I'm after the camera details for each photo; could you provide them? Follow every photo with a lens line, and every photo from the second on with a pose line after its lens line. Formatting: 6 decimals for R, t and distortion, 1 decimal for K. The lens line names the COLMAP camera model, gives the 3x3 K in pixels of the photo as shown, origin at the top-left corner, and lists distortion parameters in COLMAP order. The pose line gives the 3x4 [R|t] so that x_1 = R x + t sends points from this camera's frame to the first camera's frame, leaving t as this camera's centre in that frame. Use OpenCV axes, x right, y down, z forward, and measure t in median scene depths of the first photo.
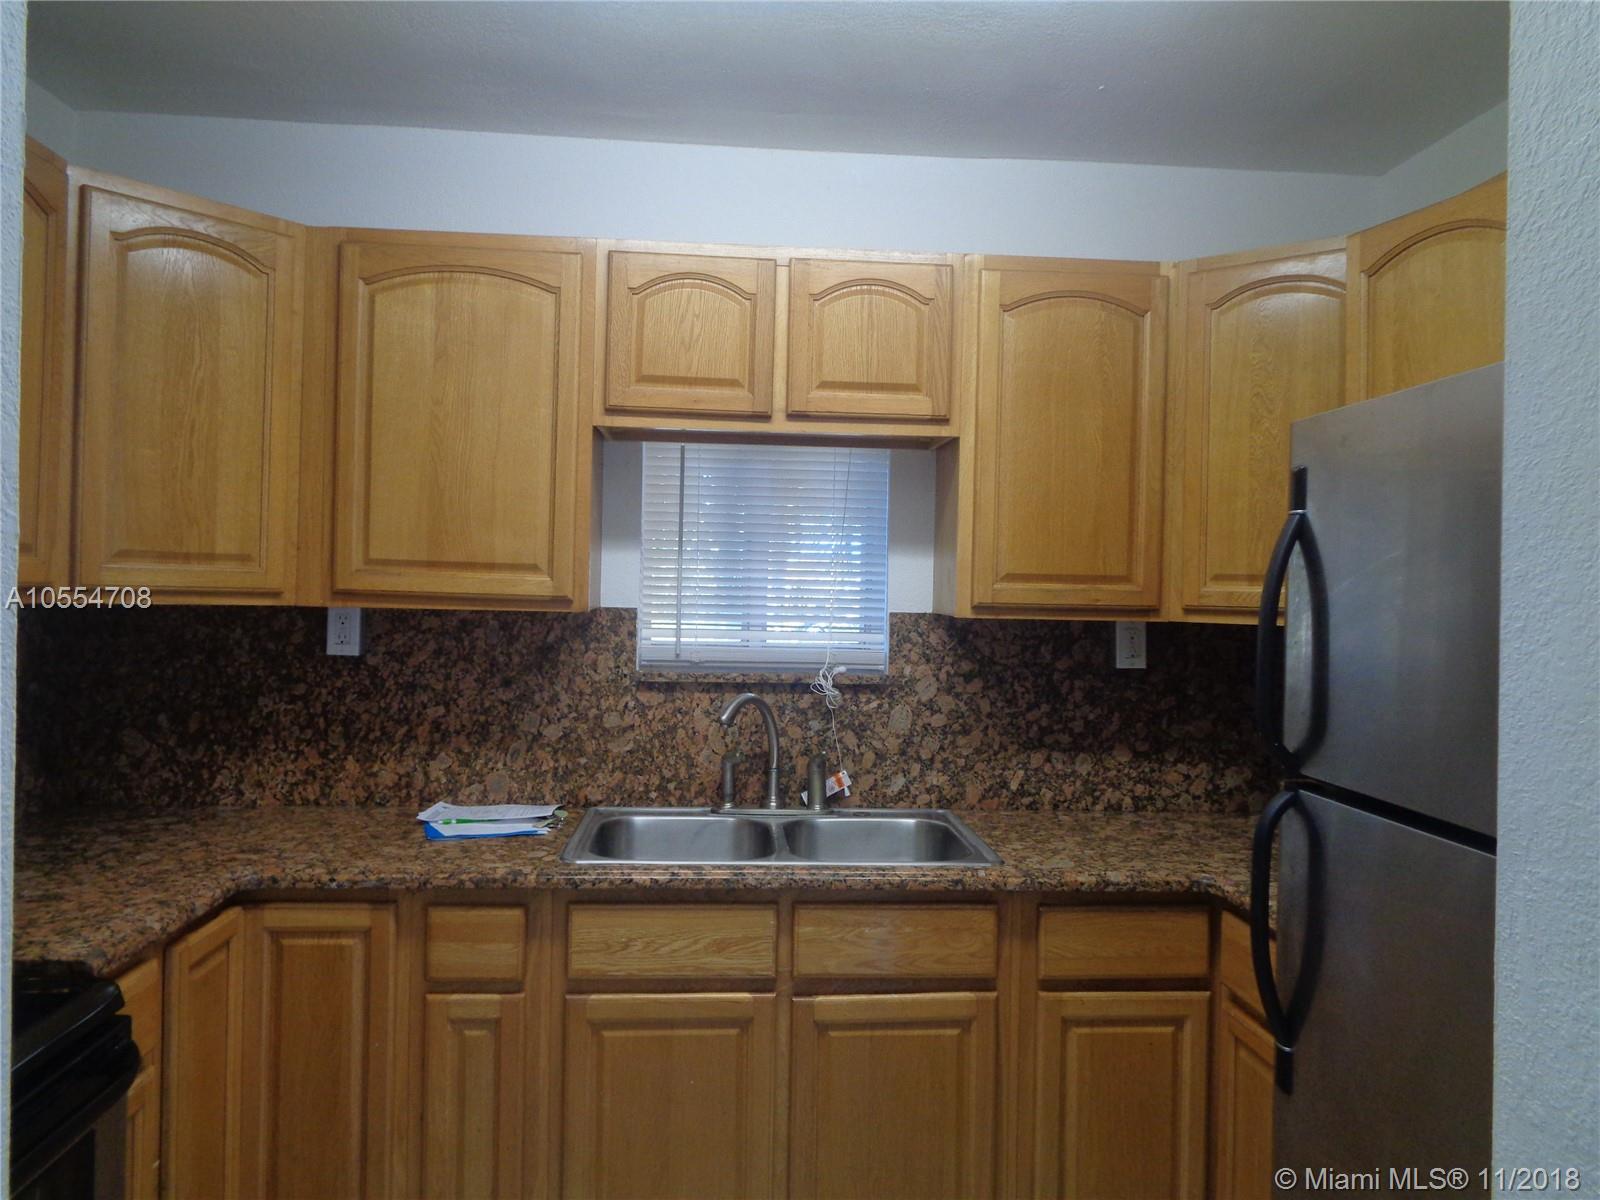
lens RADIAL K [[1204.5, 0, 796.9], [0, 1204.5, 597.8], [0, 0, 1]] dist [0.001104, 0.010380]
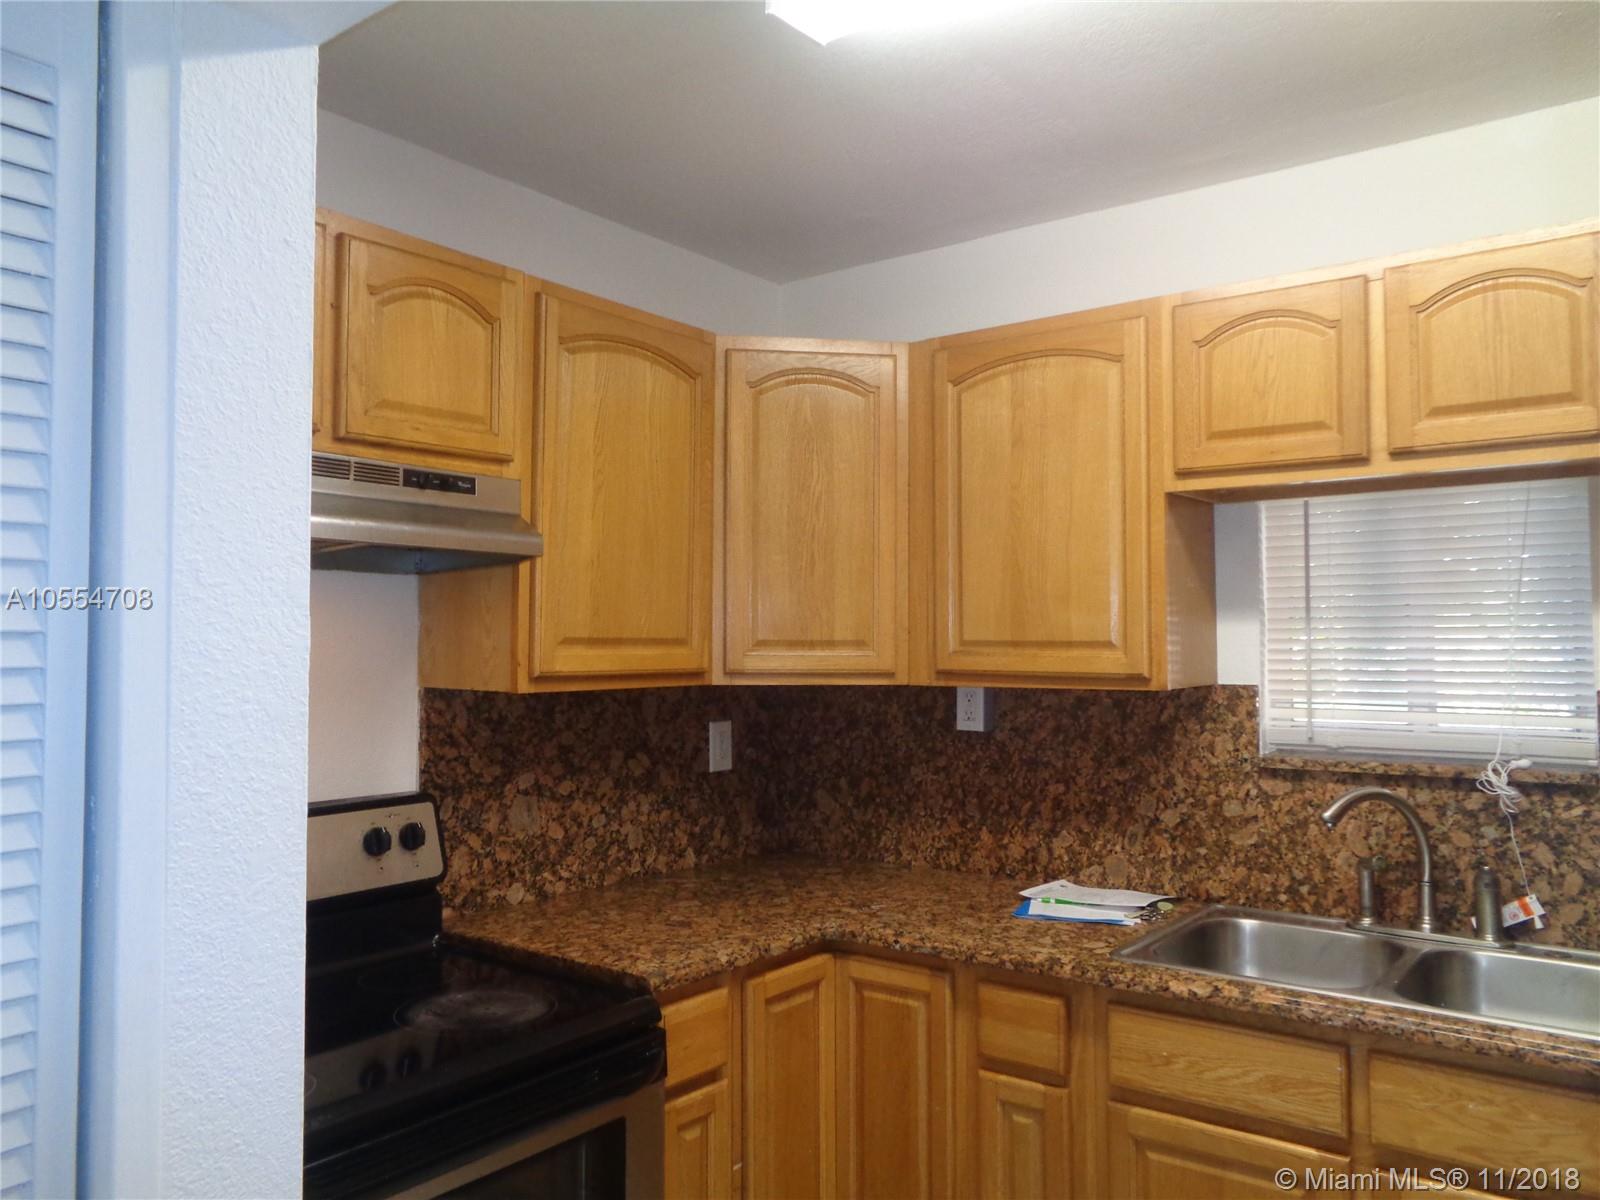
lens RADIAL K [[1204.5, 0, 796.9], [0, 1204.5, 597.8], [0, 0, 1]] dist [0.001104, 0.010380]
pose [[0.746857, -0.050652, -0.663053, 0.233104], [0.012863, 0.998009, -0.061750, -0.006061], [0.664861, 0.037589, 0.746021, 0.106751]]
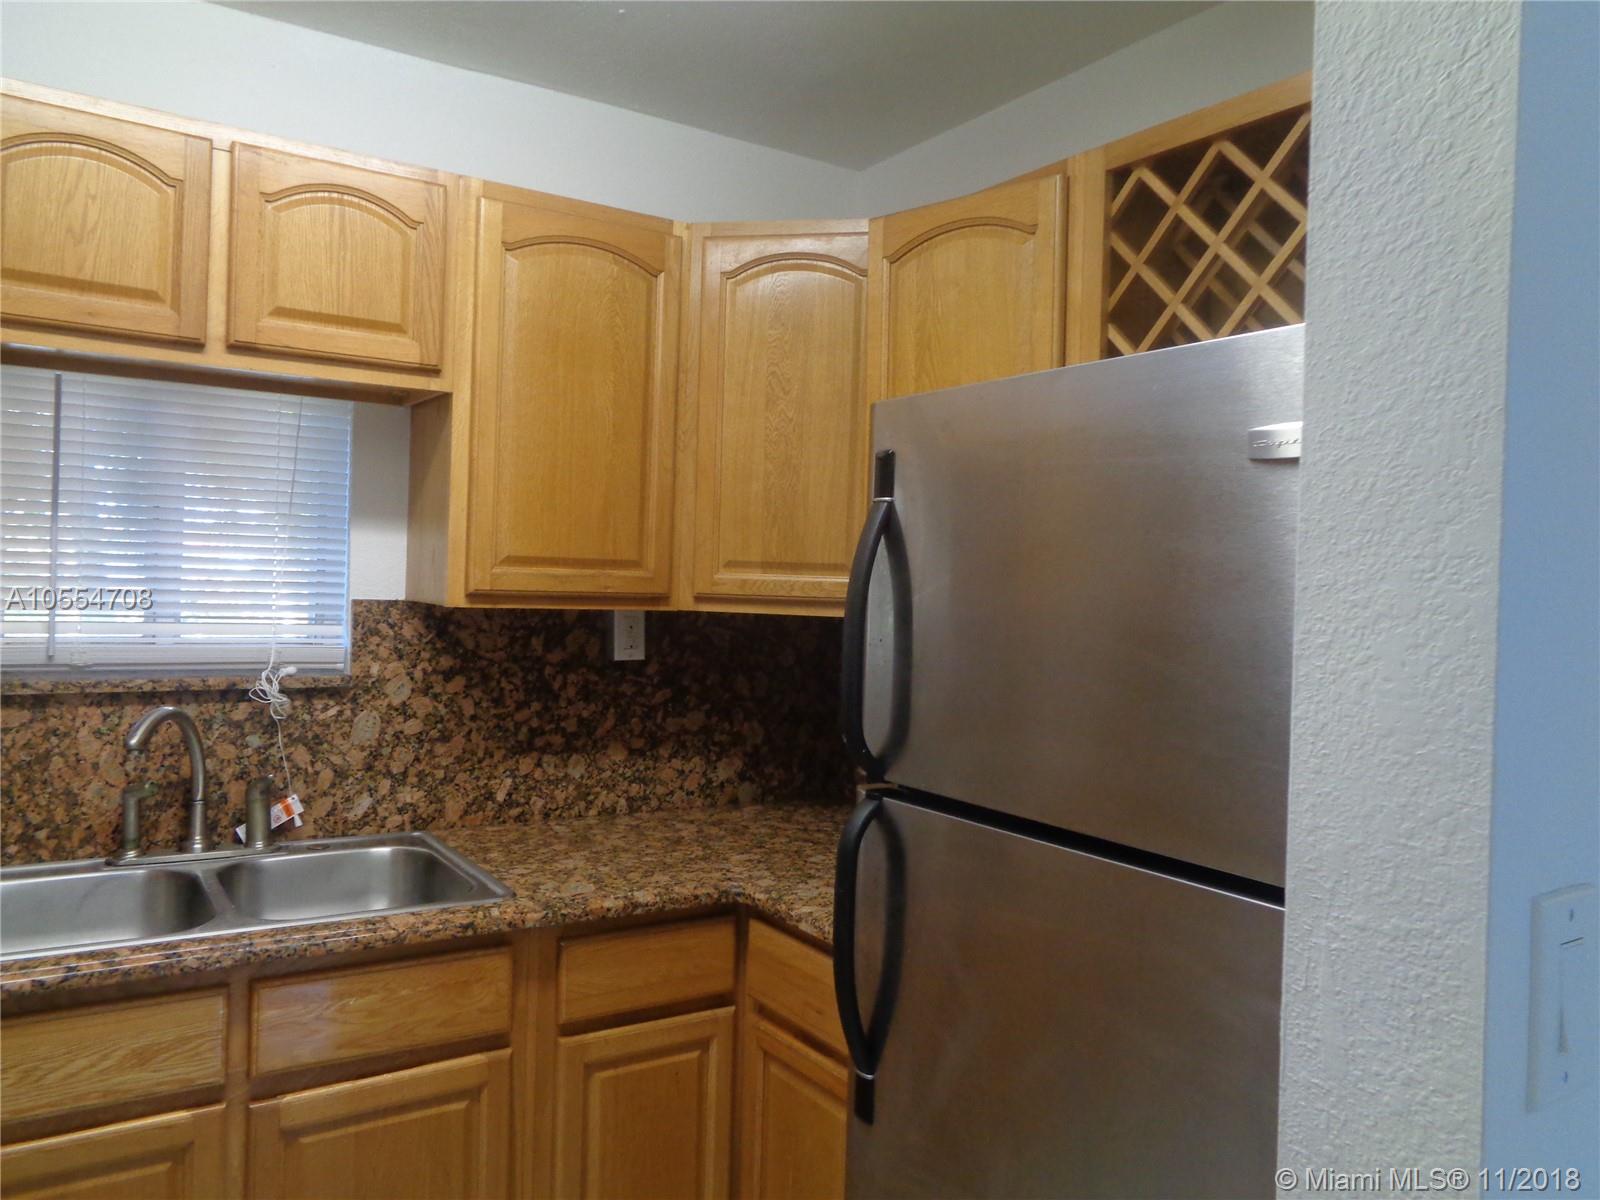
lens RADIAL K [[1204.5, 0, 796.9], [0, 1204.5, 597.8], [0, 0, 1]] dist [0.001104, 0.010380]
pose [[0.877482, -0.000052, 0.479610, -0.058334], [-0.009504, 0.999802, 0.017496, -0.007188], [-0.479516, -0.019910, 0.877307, 0.143531]]
